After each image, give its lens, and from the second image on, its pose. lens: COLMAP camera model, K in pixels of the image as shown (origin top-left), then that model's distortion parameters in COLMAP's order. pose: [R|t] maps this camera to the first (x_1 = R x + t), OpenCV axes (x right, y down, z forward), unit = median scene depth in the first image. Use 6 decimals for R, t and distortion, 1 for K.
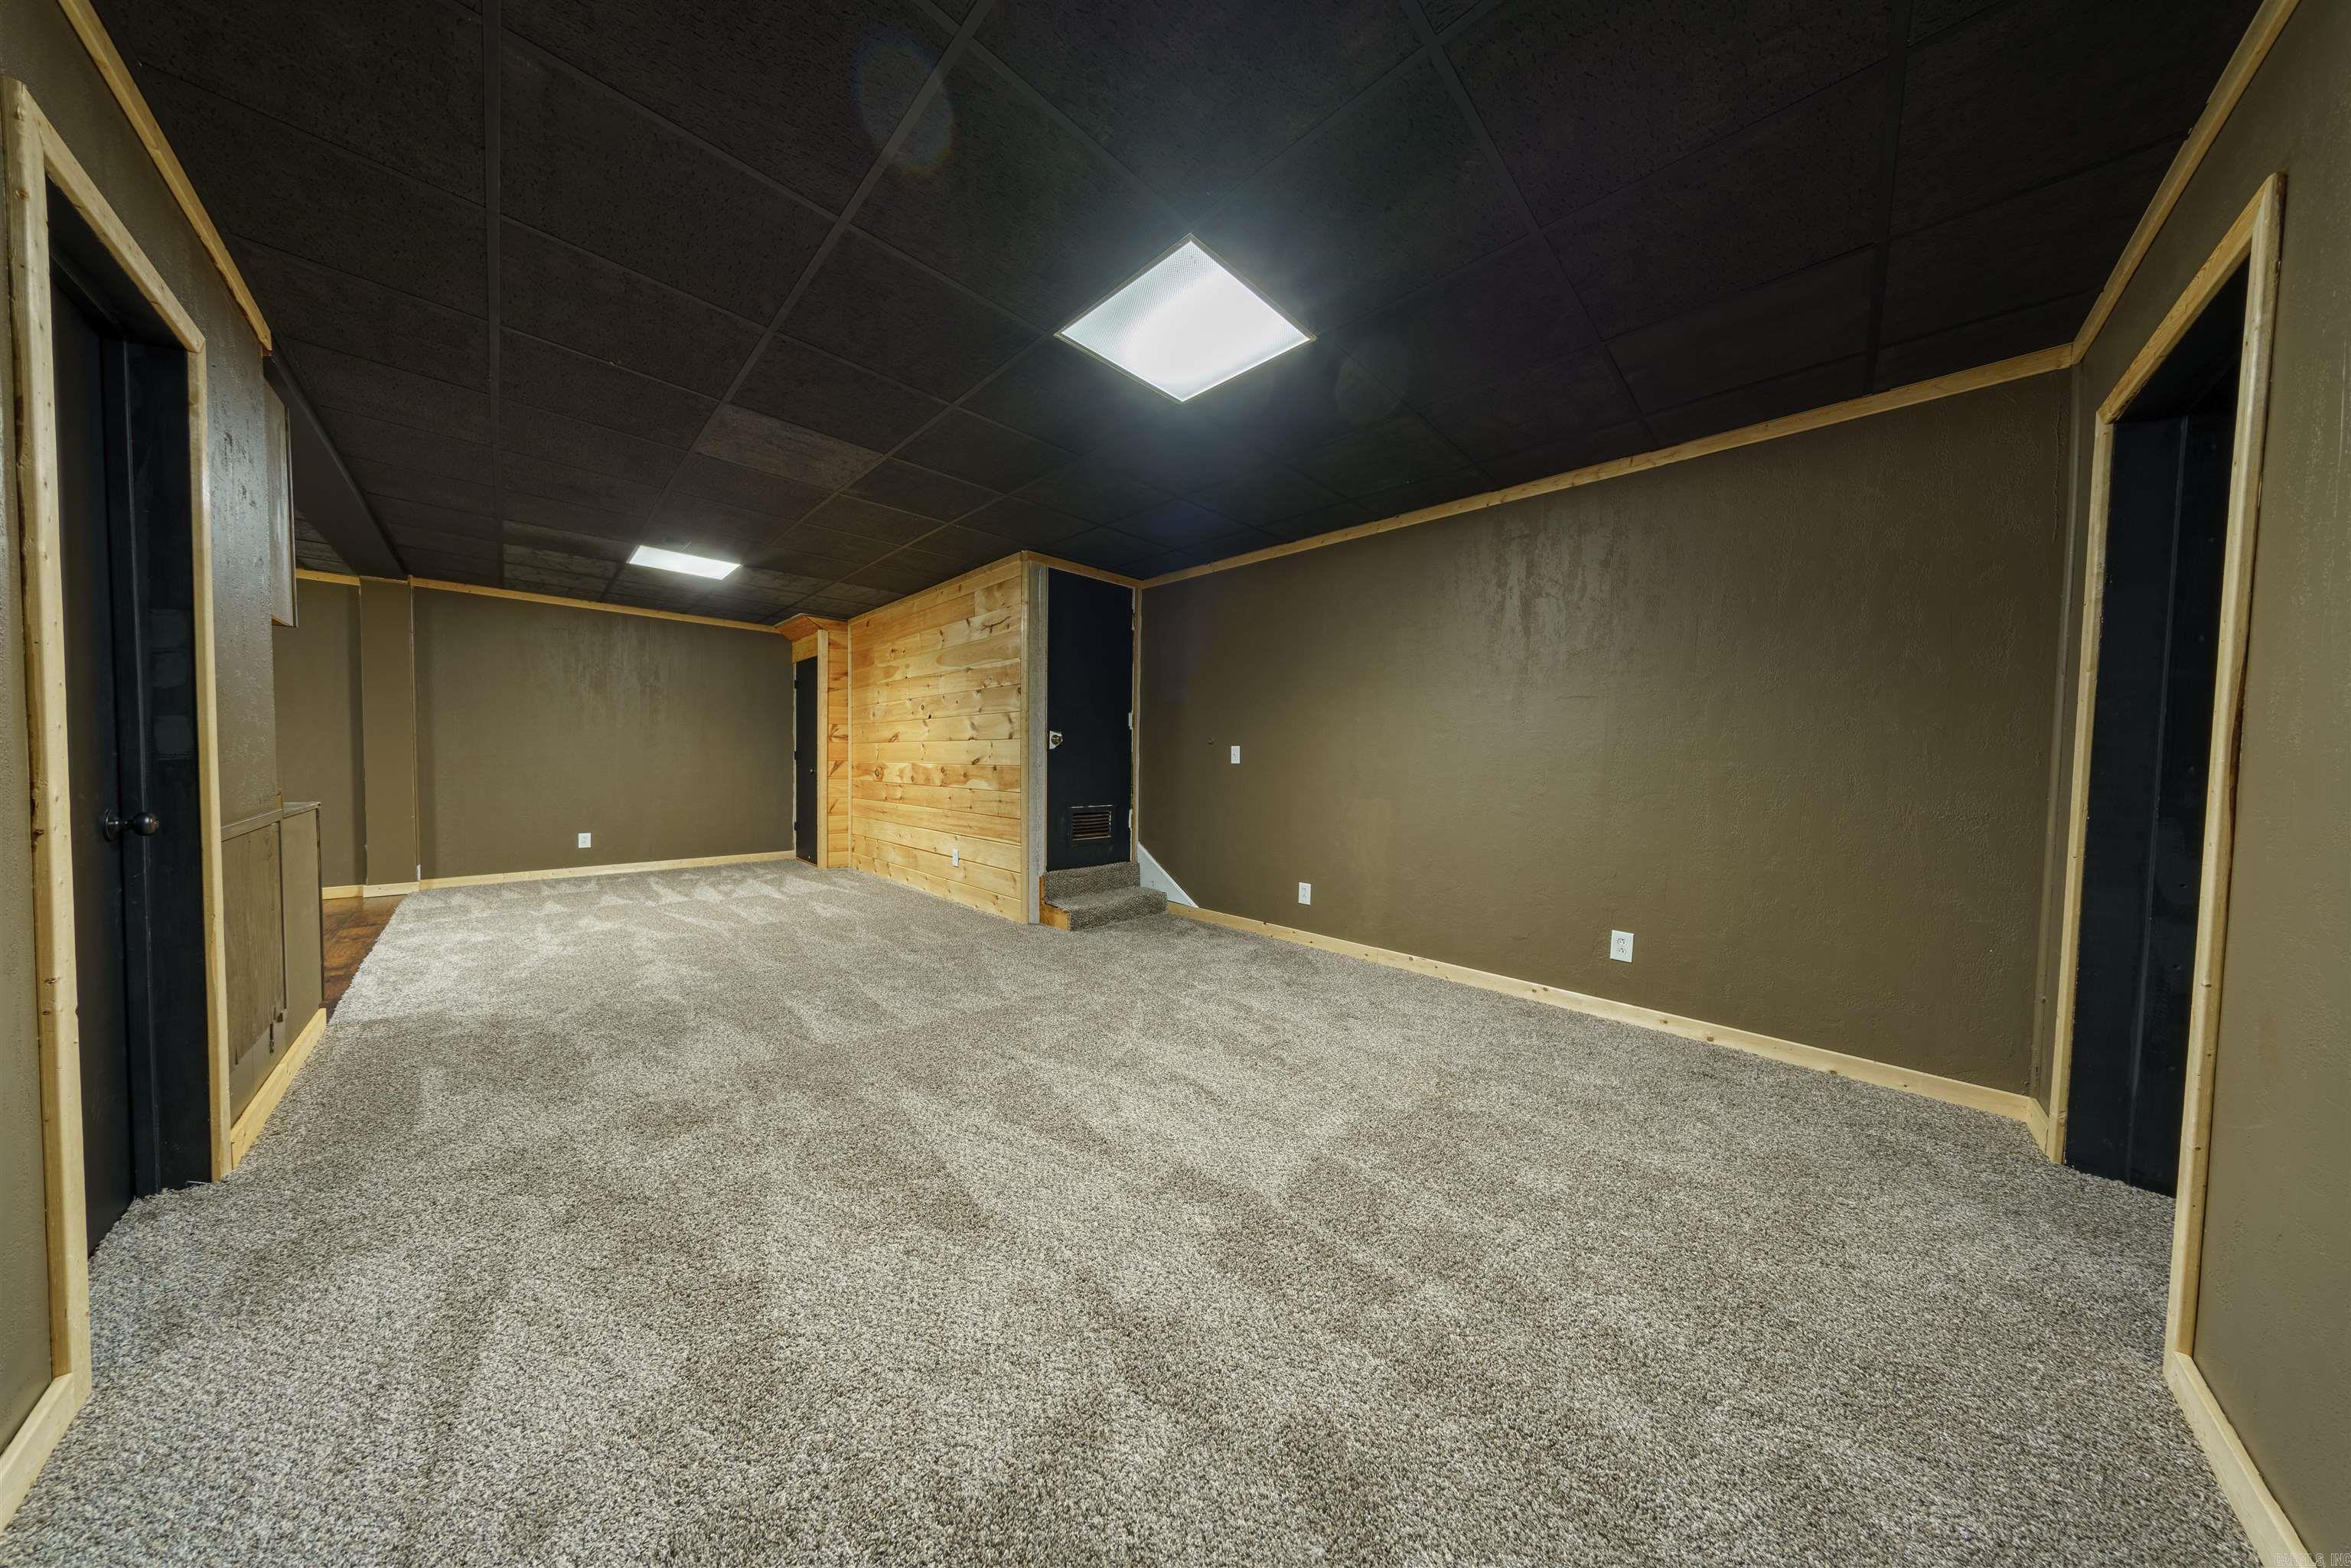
lens RADIAL K [[669.6, 0, 1175.1], [0, 669.6, 783.1], [0, 0, 1]] dist [-0.006106, 0.000747]
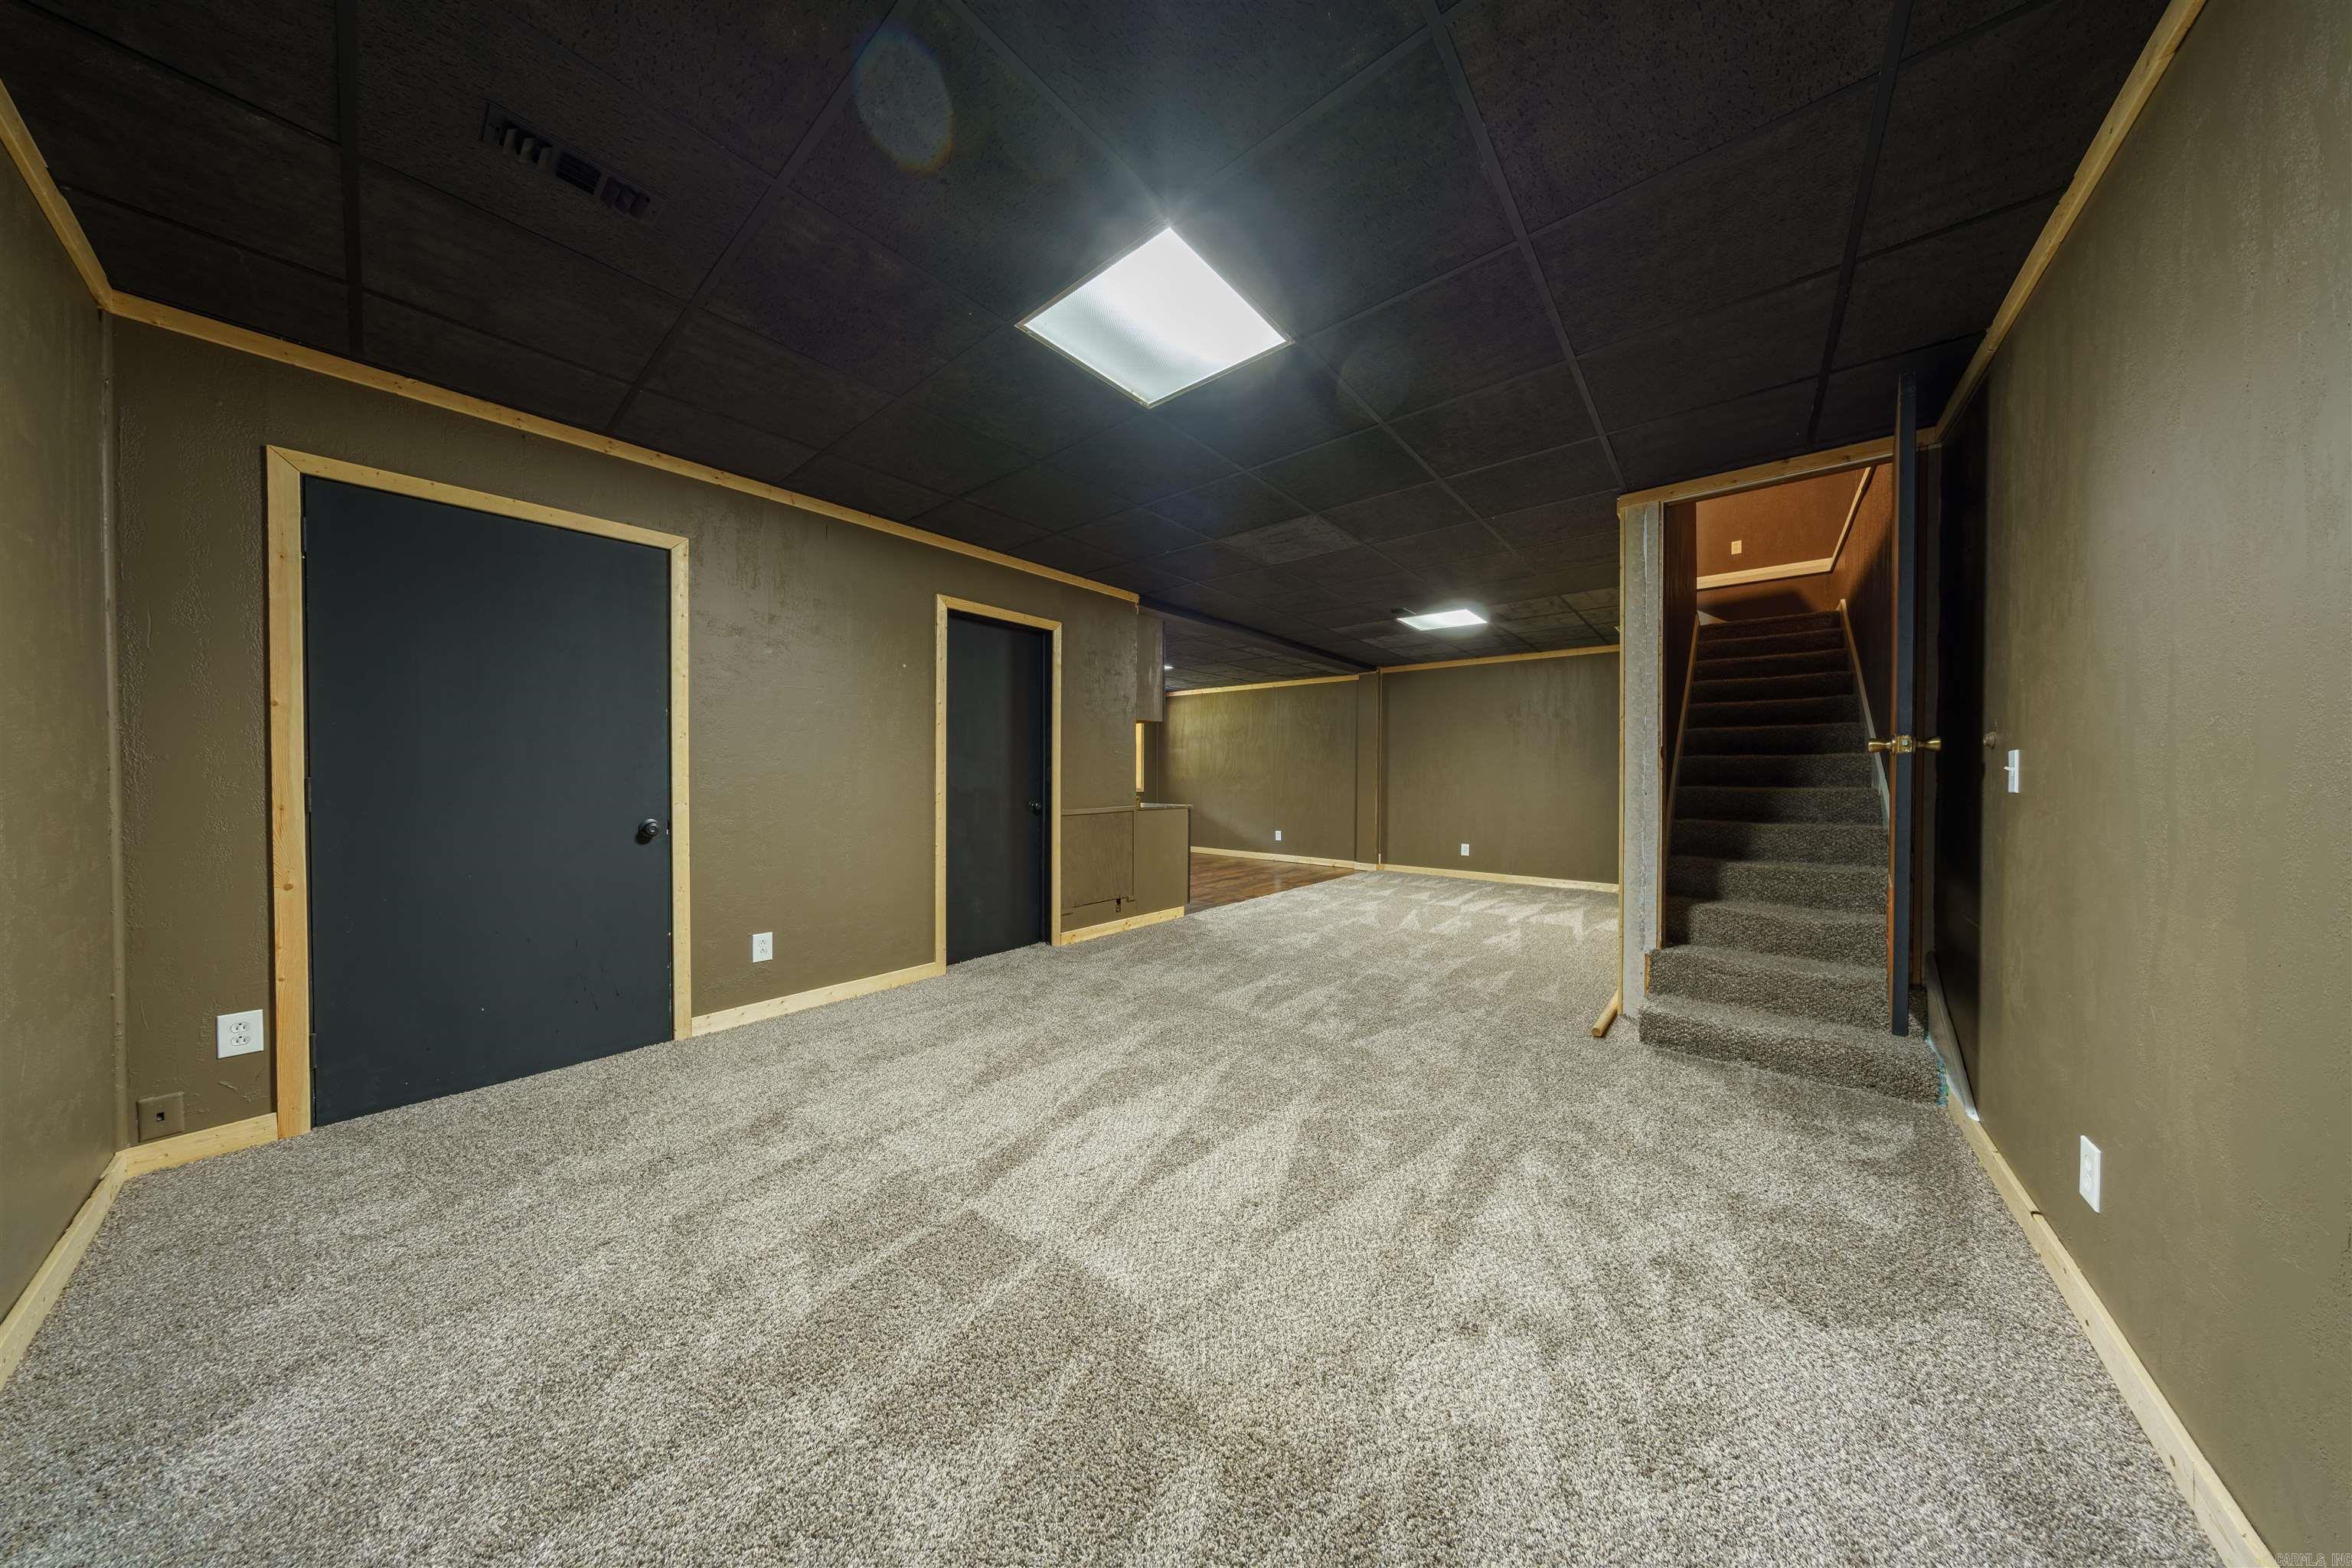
lens RADIAL K [[669.9, 0, 1151.2], [0, 669.9, 779.0], [0, 0, 1]] dist [-0.006106, 0.000747]
pose [[0.079509, -0.009469, -0.996789, 0.702102], [-0.039597, 0.999136, -0.012650, -0.017229], [0.996047, 0.040475, 0.079065, 0.689411]]
